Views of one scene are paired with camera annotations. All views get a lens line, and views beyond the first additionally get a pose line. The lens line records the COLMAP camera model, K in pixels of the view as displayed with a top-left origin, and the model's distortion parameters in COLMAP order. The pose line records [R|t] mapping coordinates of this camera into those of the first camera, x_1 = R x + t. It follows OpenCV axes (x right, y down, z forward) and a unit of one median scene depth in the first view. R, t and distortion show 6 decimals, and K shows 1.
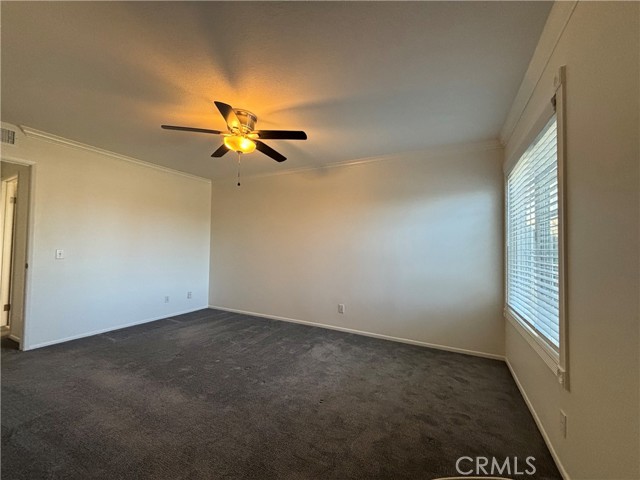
lens RADIAL K [[257.8, 0, 320.8], [0, 257.8, 239.9], [0, 0, 1]] dist [0.000674, 0.000187]
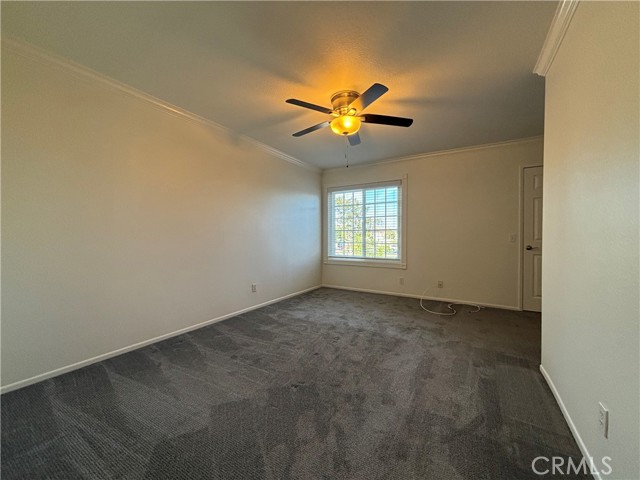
lens RADIAL K [[257.8, 0, 319.9], [0, 257.8, 238.0], [0, 0, 1]] dist [0.000674, 0.000187]
pose [[0.088255, -0.043886, 0.995131, -1.025729], [-0.029156, 0.998487, 0.046620, 0.015408], [-0.995671, -0.033129, 0.086842, 0.741210]]
